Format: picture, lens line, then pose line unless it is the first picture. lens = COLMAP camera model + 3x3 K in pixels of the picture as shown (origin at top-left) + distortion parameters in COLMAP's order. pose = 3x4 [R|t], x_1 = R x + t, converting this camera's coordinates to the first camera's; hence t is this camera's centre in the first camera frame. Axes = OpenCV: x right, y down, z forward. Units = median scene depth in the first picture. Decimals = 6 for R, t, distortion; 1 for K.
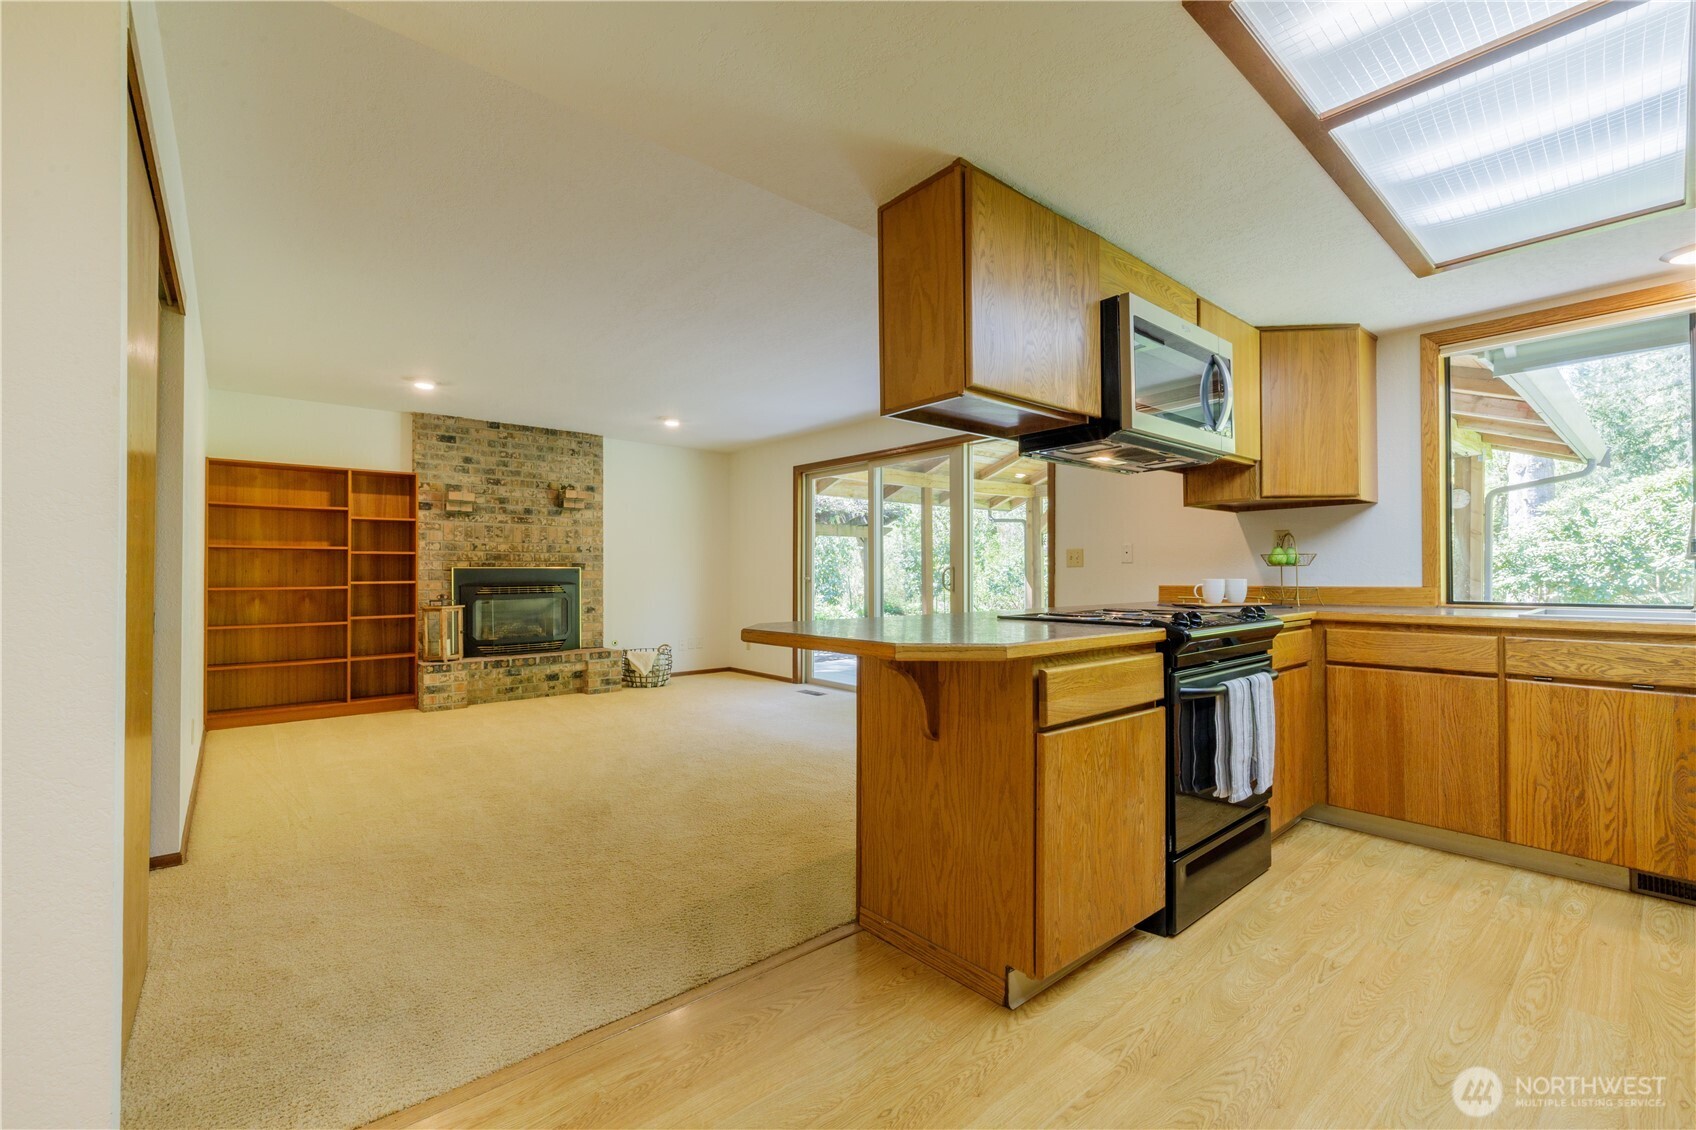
lens RADIAL K [[720.5, 0, 848.0], [0, 720.5, 565.0], [0, 0, 1]] dist [-0.001133, -0.000324]
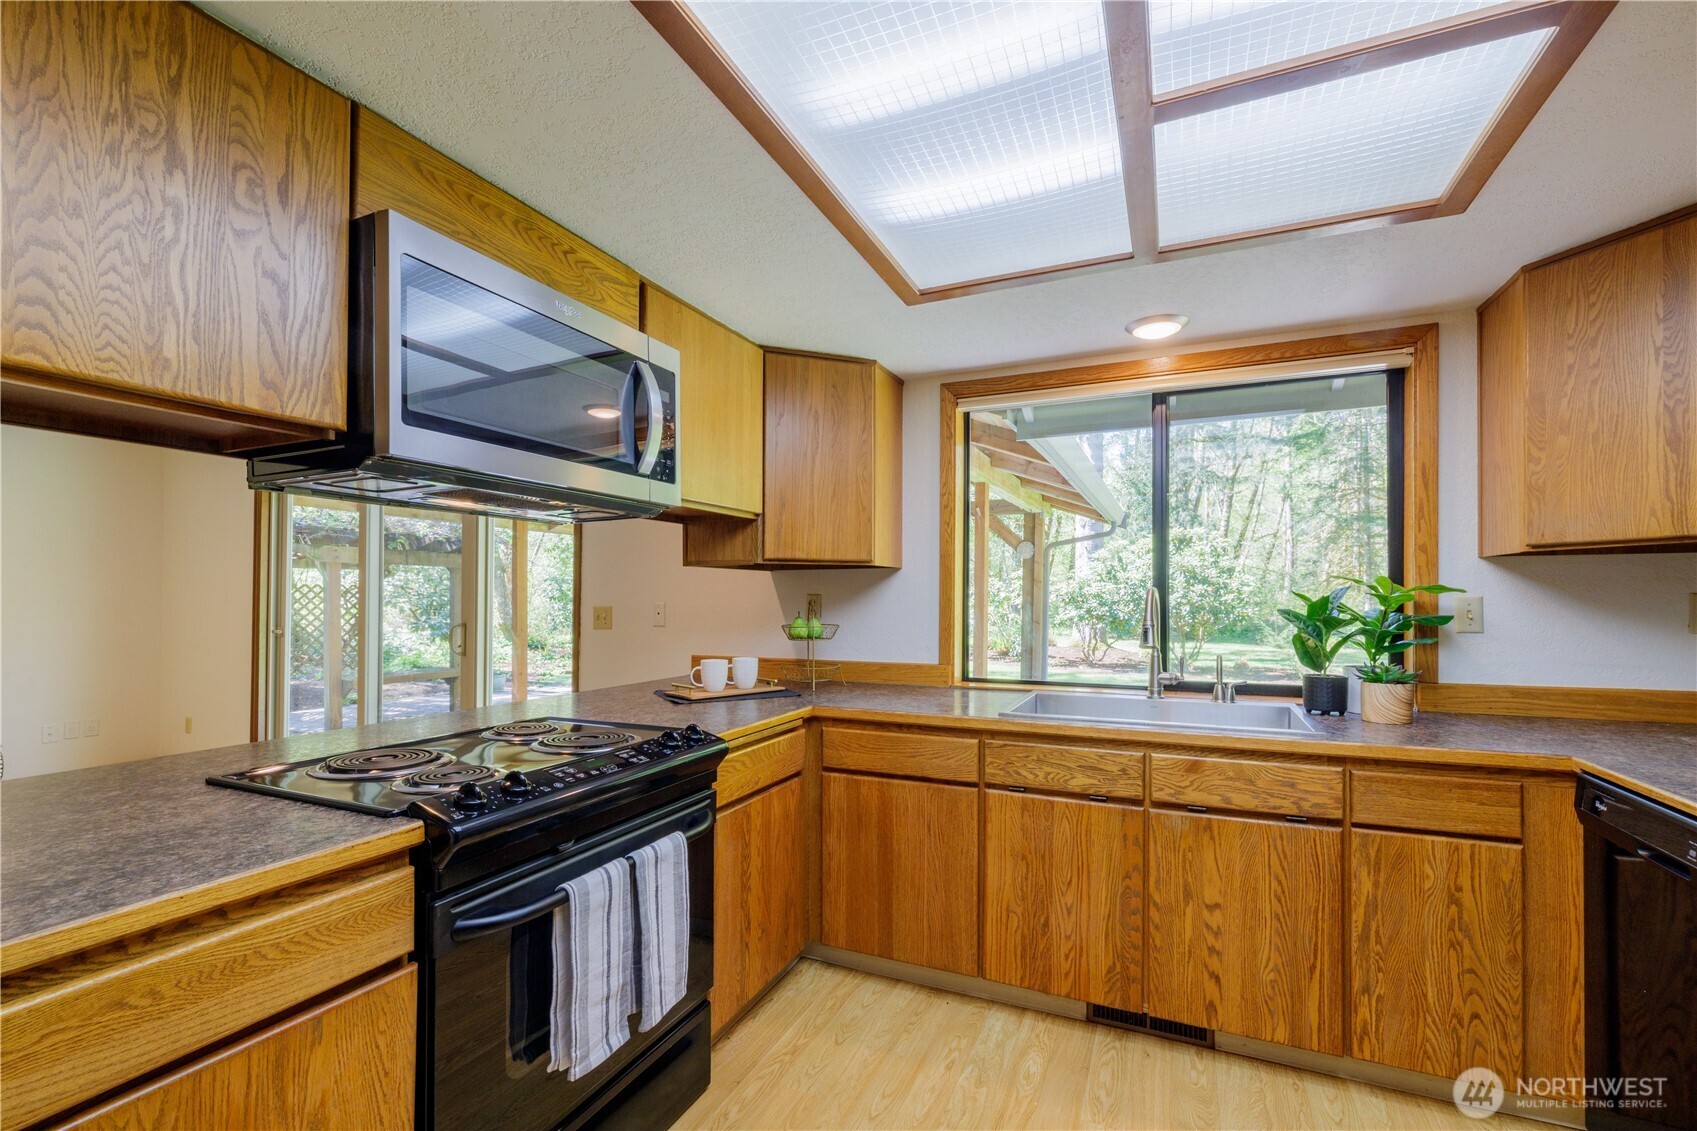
lens RADIAL K [[741.1, 0, 850.3], [0, 741.1, 596.9], [0, 0, 1]] dist [-0.001059, -0.000212]
pose [[0.902803, 0.010365, 0.429929, 0.286065], [-0.013088, 0.999909, 0.003375, -0.053164], [-0.429855, -0.008674, 0.902856, 0.201820]]
